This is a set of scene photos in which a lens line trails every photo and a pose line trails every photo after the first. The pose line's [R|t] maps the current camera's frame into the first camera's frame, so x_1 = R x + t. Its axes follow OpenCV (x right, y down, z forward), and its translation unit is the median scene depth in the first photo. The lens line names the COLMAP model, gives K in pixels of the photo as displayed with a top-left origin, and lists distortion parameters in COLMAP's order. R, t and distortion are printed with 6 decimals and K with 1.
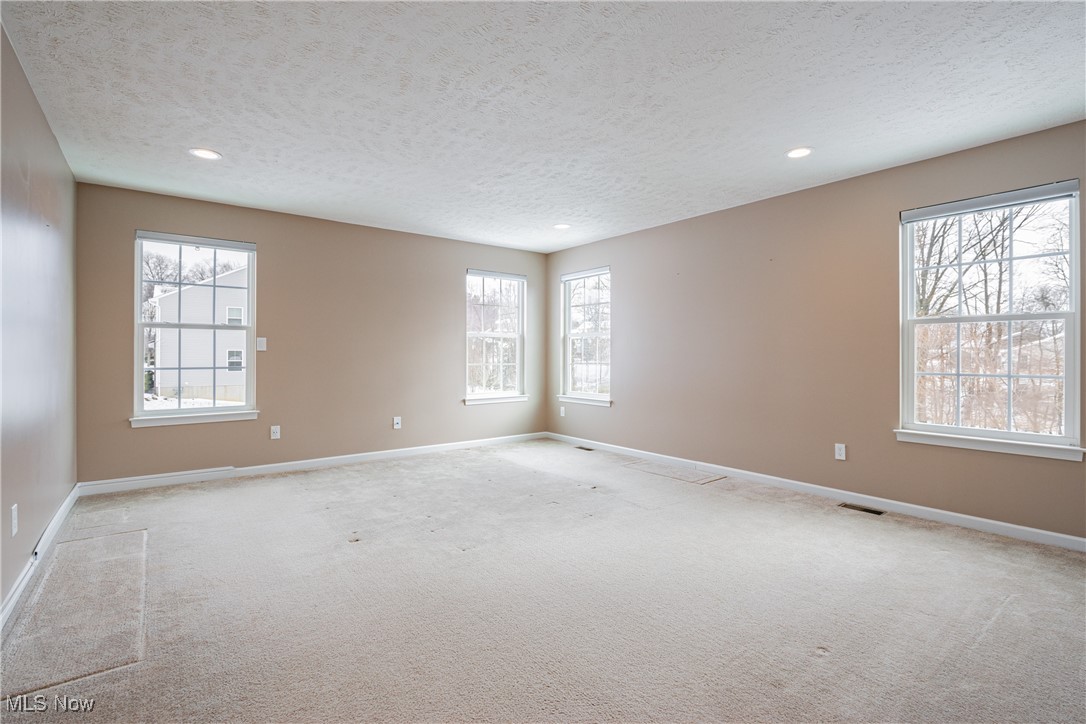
lens RADIAL K [[500.4, 0, 539.6], [0, 500.4, 354.8], [0, 0, 1]] dist [-0.015297, 0.001427]
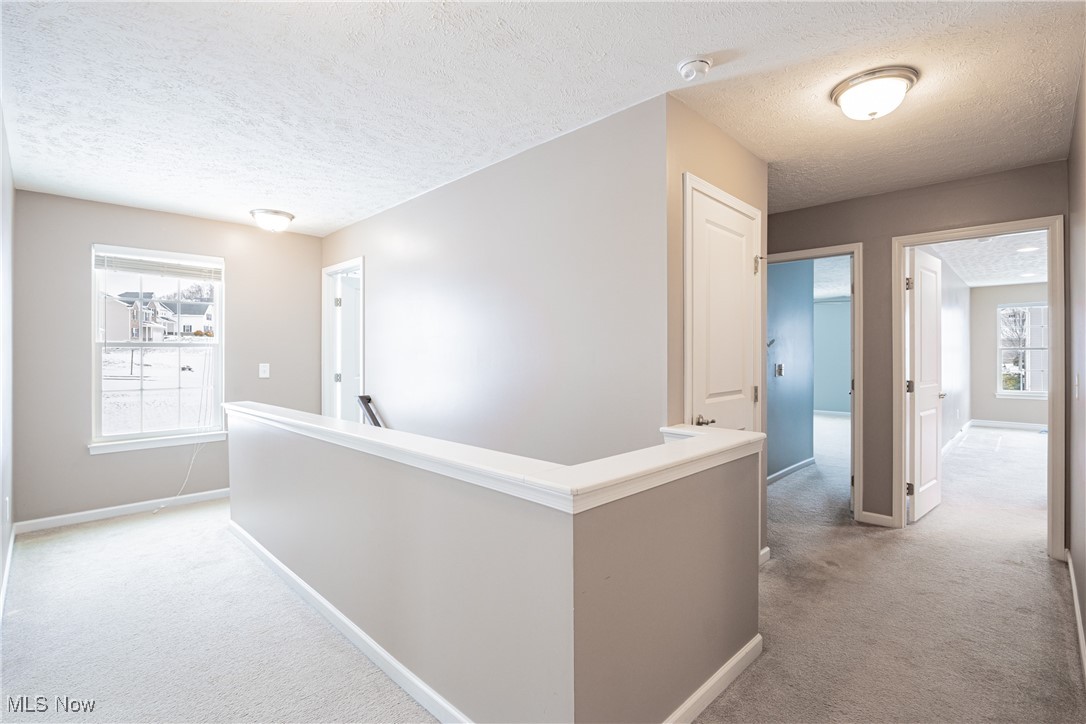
lens RADIAL K [[500.4, 0, 546.7], [0, 500.4, 359.2], [0, 0, 1]] dist [-0.015297, 0.001427]
pose [[0.135753, -0.003430, -0.990737, 0.753065], [0.006563, 0.999975, -0.002562, -0.031257], [0.990721, -0.006154, 0.135773, -0.867880]]
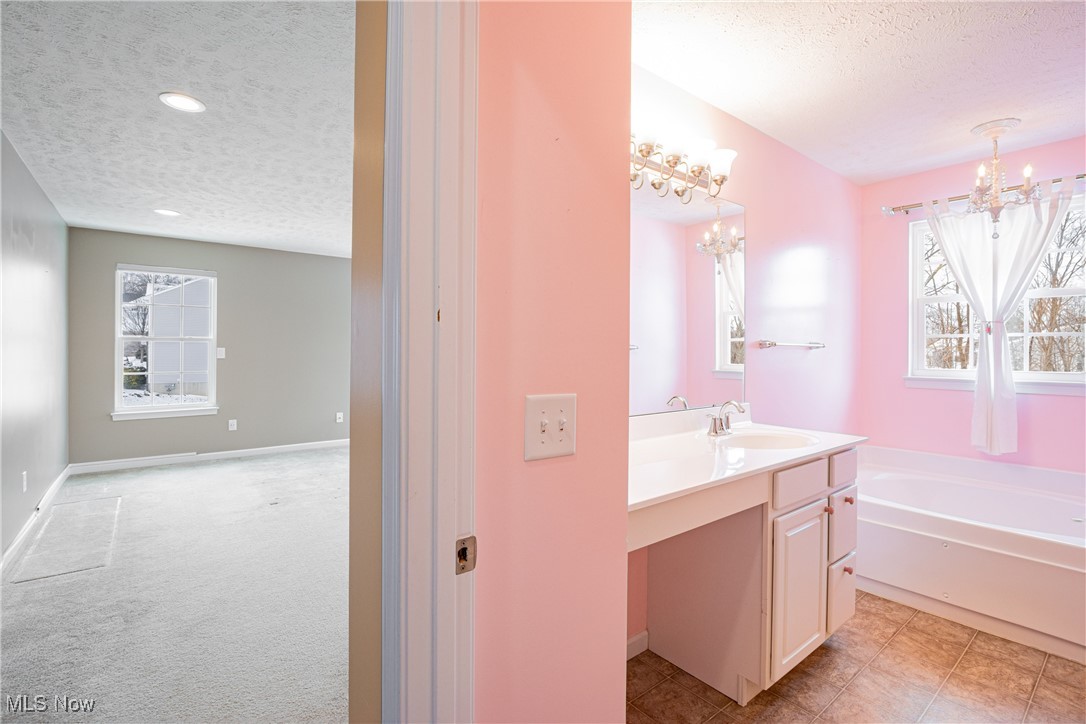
lens RADIAL K [[500.4, 0, 544.4], [0, 500.4, 352.9], [0, 0, 1]] dist [-0.015297, 0.001427]
pose [[0.999912, 0.004464, 0.012465, 0.297296], [-0.004491, 0.999988, 0.002136, -0.037847], [-0.012455, -0.002192, 0.999920, -0.312696]]
